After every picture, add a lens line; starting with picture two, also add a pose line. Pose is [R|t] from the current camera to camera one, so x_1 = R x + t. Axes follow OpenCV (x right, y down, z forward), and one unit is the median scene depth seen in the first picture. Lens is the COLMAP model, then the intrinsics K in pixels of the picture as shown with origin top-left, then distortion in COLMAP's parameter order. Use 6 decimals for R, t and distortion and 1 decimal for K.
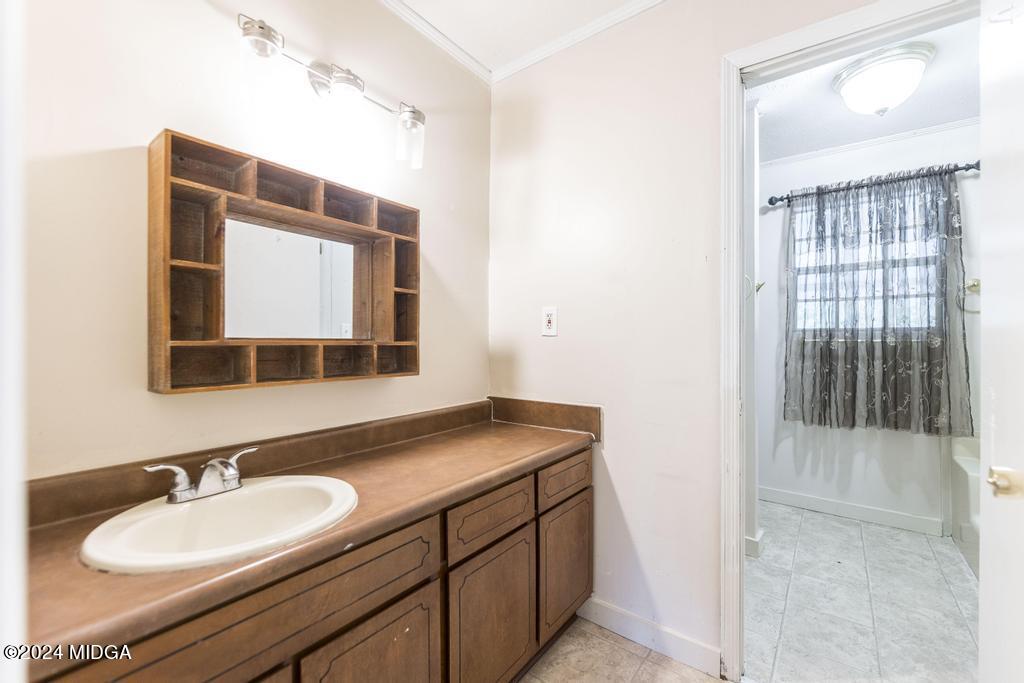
lens RADIAL K [[419.1, 0, 511.8], [0, 419.1, 347.2], [0, 0, 1]] dist [-0.000887, -0.000229]
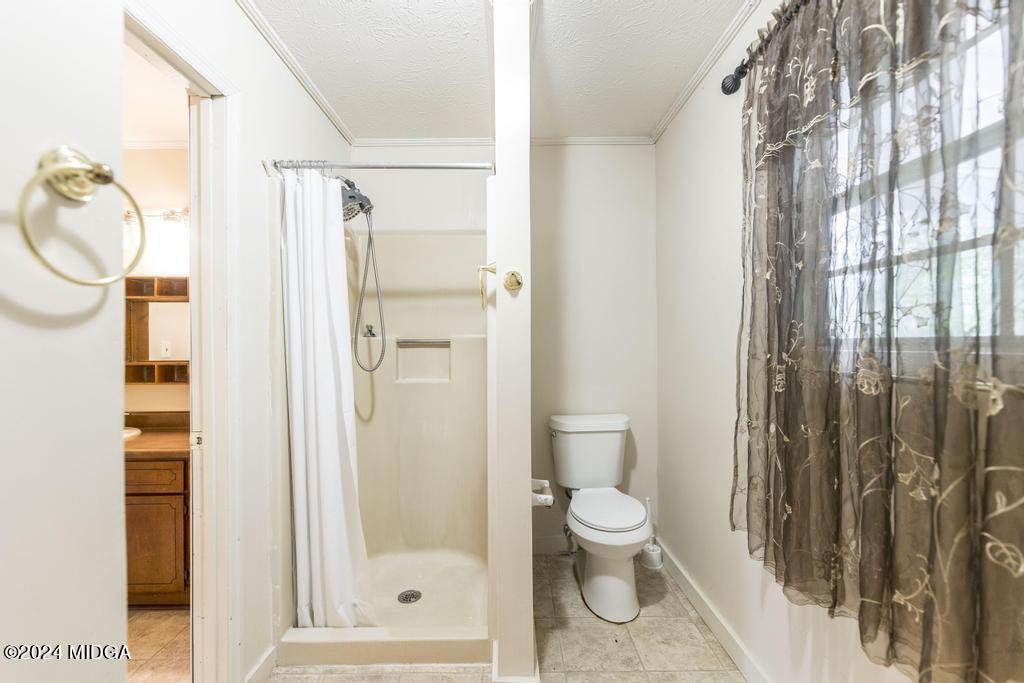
lens RADIAL K [[419.1, 0, 511.8], [0, 419.1, 347.2], [0, 0, 1]] dist [-0.000887, -0.000229]
pose [[0.595605, -0.002361, -0.803274, 1.899576], [0.001464, 0.999997, -0.001854, -0.075533], [0.803276, -0.000072, 0.595607, 1.097844]]
